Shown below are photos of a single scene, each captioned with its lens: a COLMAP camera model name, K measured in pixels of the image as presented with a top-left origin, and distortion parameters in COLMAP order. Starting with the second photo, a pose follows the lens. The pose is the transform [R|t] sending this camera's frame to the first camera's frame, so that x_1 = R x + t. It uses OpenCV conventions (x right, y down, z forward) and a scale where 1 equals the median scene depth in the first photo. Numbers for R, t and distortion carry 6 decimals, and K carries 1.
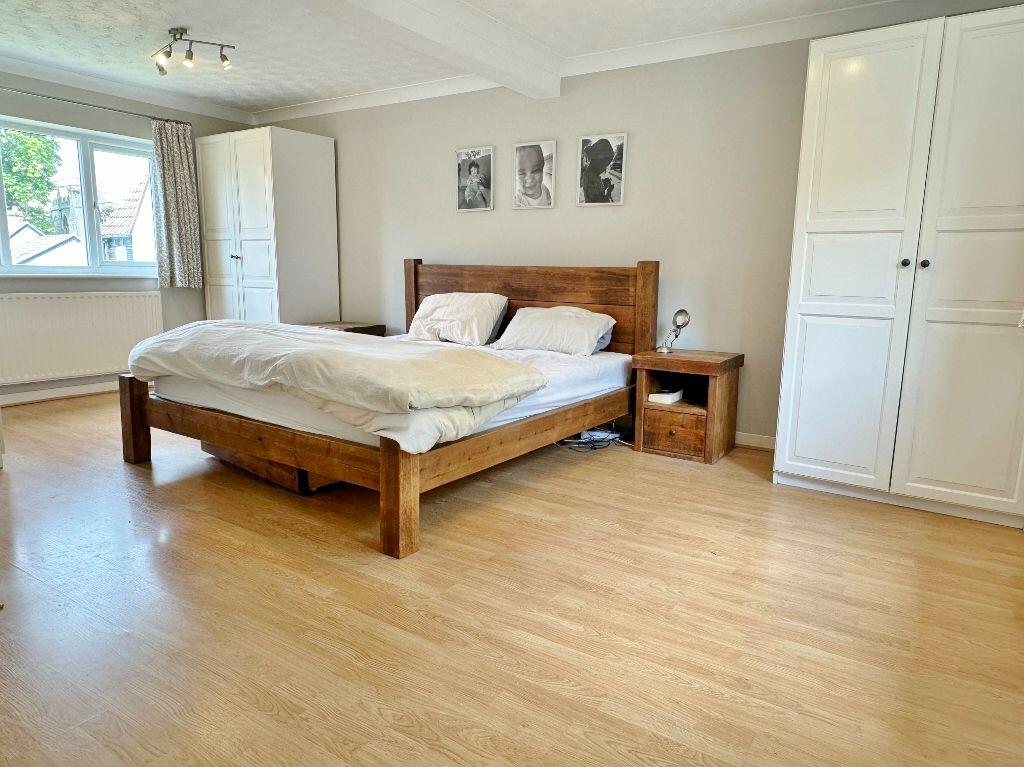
lens RADIAL K [[658.8, 0, 514.3], [0, 658.8, 378.8], [0, 0, 1]] dist [0.002476, 0.000103]
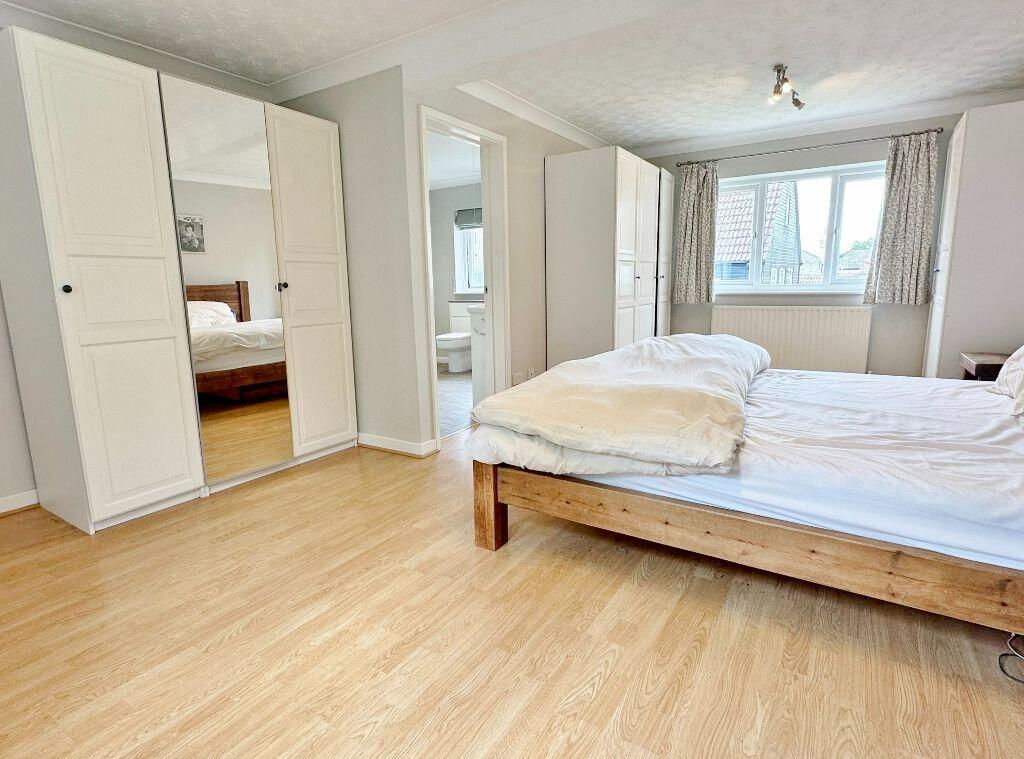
lens RADIAL K [[531.7, 0, 515.6], [0, 531.7, 381.1], [0, 0, 1]] dist [-0.003144, -0.000667]
pose [[0.022534, 0.163252, -0.986327, 0.565462], [-0.140719, 0.977273, 0.158539, -0.134035], [0.989793, 0.135223, 0.044995, 0.792749]]
